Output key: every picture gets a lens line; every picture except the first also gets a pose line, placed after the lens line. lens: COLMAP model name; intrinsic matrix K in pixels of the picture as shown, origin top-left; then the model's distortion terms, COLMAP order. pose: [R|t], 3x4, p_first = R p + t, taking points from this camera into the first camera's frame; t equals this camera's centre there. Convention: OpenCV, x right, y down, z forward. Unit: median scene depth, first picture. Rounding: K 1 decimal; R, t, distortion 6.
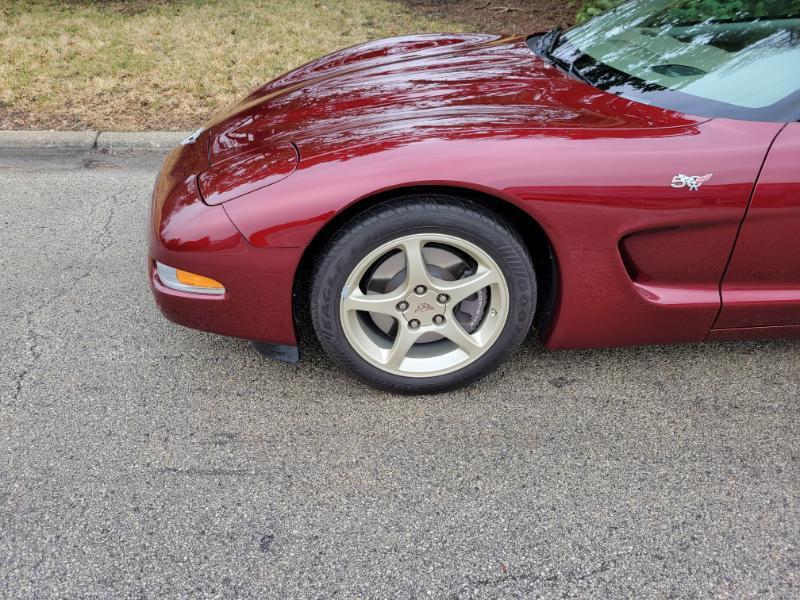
lens RADIAL K [[590.6, 0, 384.1], [0, 590.6, 304.9], [0, 0, 1]] dist [0.057901, -0.042602]
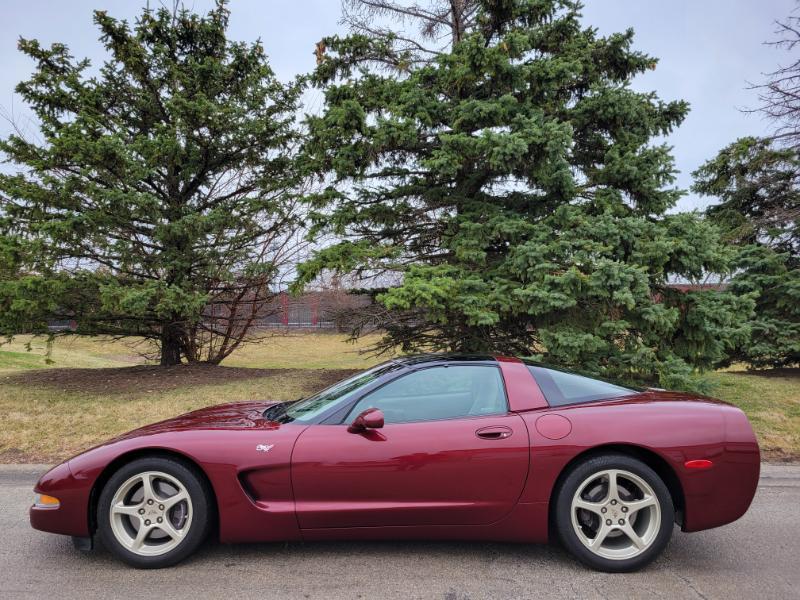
lens RADIAL K [[590.6, 0, 384.1], [0, 590.6, 304.9], [0, 0, 1]] dist [0.057901, -0.042602]
pose [[0.998401, -0.013571, -0.054867, 0.987397], [-0.021157, 0.810445, -0.585432, 0.614618], [0.052411, 0.585657, 0.808862, -1.056105]]
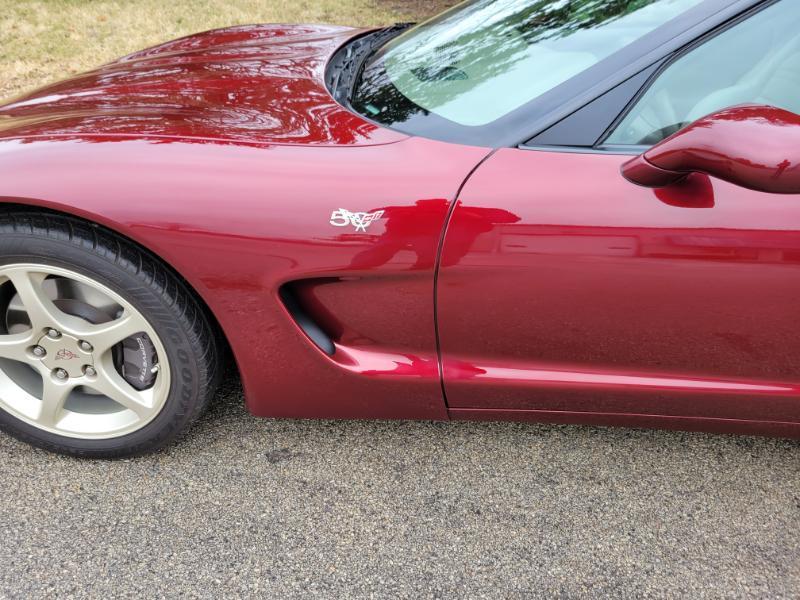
lens RADIAL K [[597.5, 0, 382.7], [0, 597.5, 286.4], [0, 0, 1]] dist [0.050175, -0.035941]
pose [[0.993993, 0.067428, -0.086211, 0.543484], [-0.069740, 0.997274, -0.024089, -0.094653], [0.084351, 0.029957, 0.995986, 0.232046]]
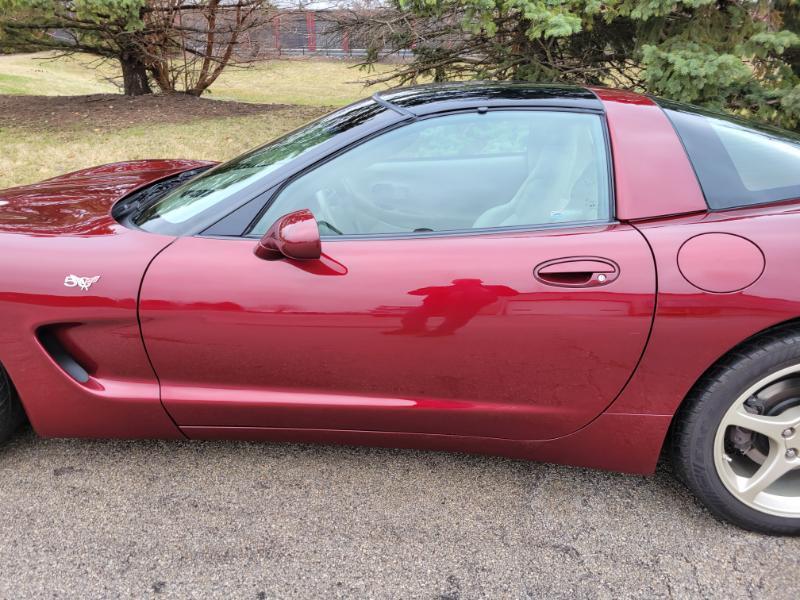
lens RADIAL K [[590.6, 0, 384.1], [0, 590.6, 304.9], [0, 0, 1]] dist [0.057901, -0.042602]
pose [[0.992741, 0.050585, -0.109119, 1.057770], [-0.070818, 0.979153, -0.190379, 0.007512], [0.097213, 0.196725, 0.975627, -0.023082]]
